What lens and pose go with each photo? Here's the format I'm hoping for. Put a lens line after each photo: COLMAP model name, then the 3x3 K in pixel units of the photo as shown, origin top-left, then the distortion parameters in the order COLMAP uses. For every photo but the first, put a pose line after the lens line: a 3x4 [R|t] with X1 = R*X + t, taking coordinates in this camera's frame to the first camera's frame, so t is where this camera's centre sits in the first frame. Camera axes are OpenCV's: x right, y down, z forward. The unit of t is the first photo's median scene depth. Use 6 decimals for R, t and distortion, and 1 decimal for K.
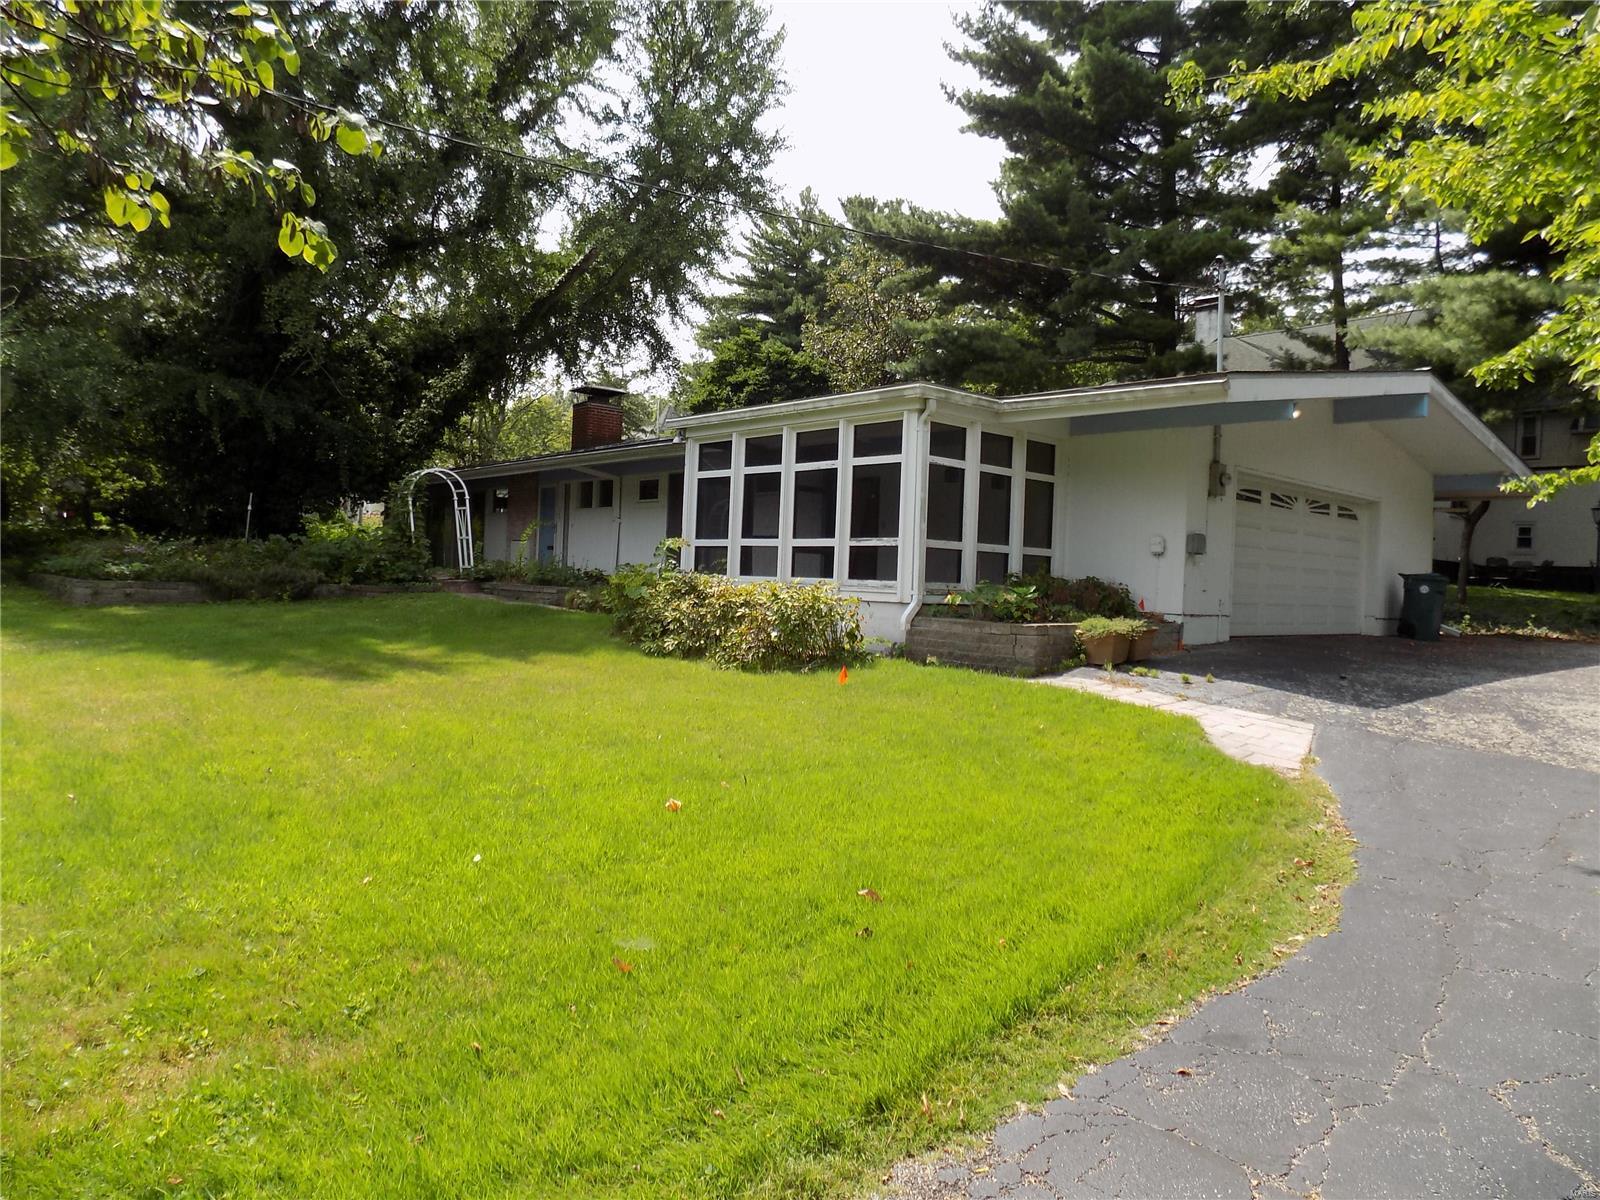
lens RADIAL K [[1087.8, 0, 793.5], [0, 1087.8, 574.4], [0, 0, 1]] dist [-0.065989, 0.079790]
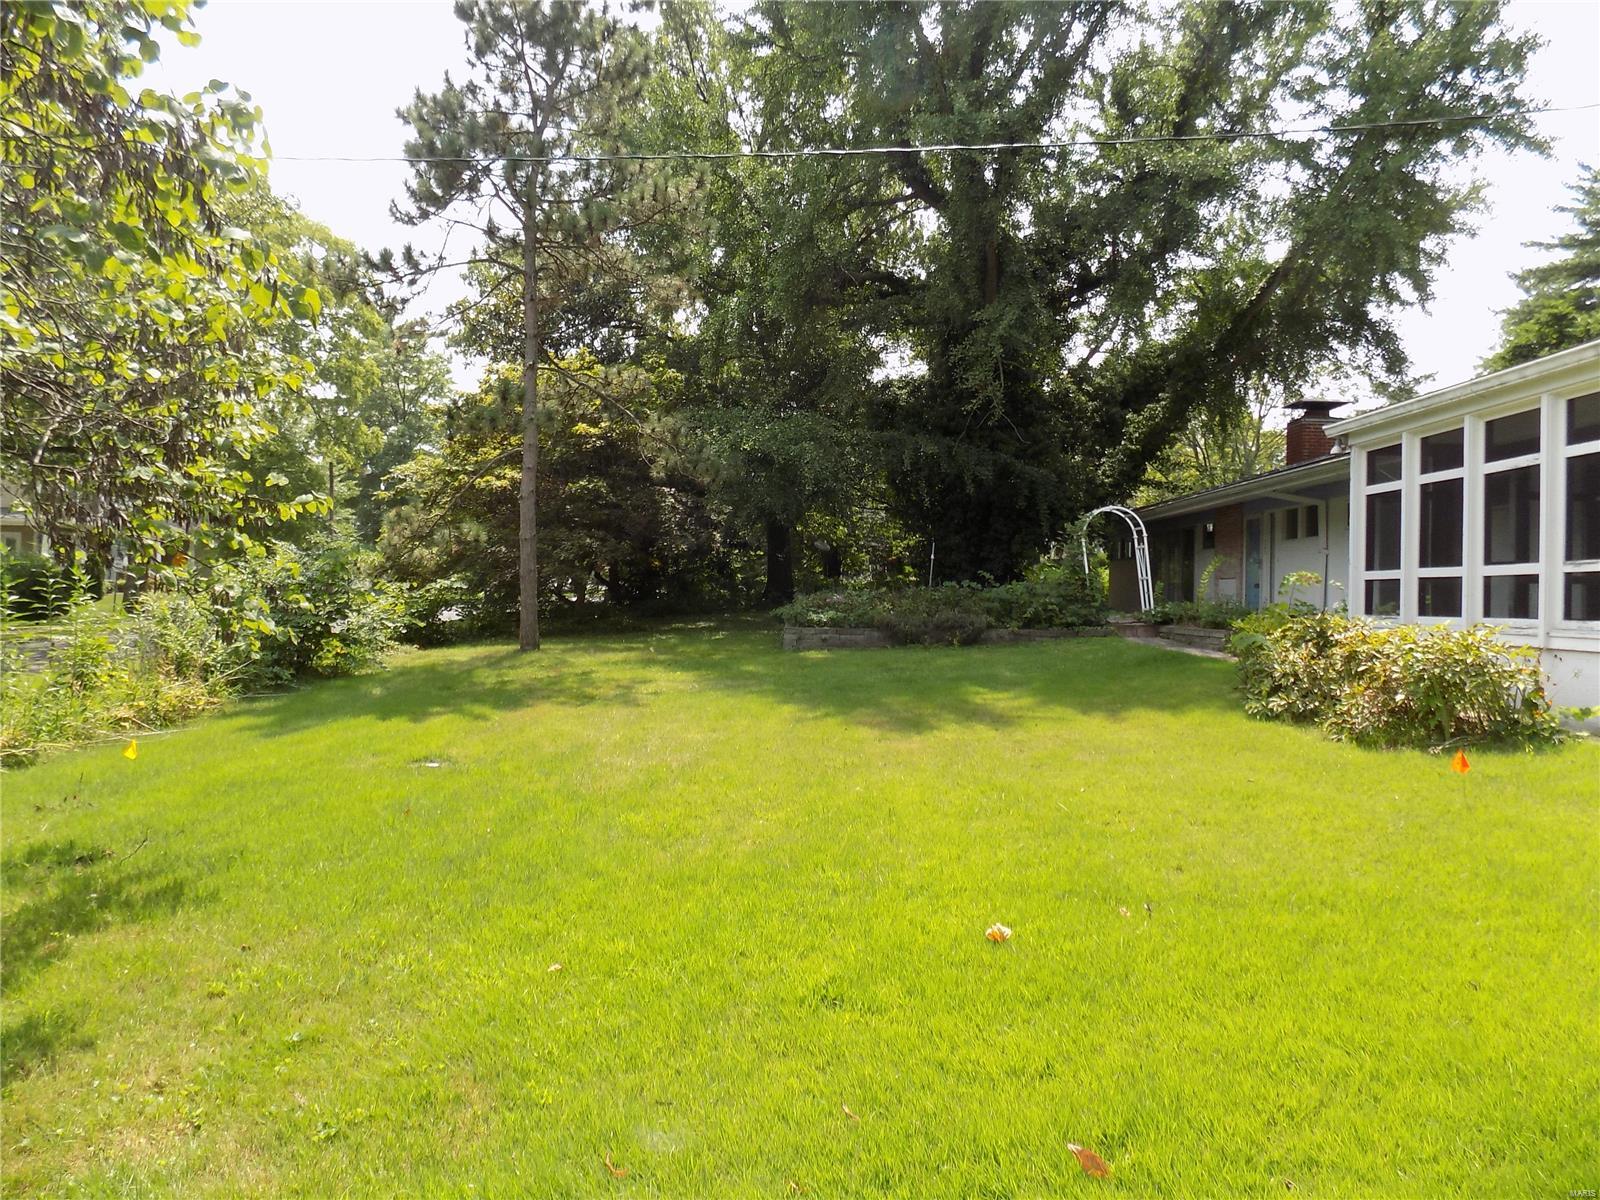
lens RADIAL K [[1087.8, 0, 793.5], [0, 1087.8, 574.4], [0, 0, 1]] dist [-0.065989, 0.079790]
pose [[0.758292, -0.037320, -0.650846, 0.084590], [0.012772, 0.999019, -0.042404, -0.001472], [0.651789, 0.023842, 0.758025, 0.104967]]
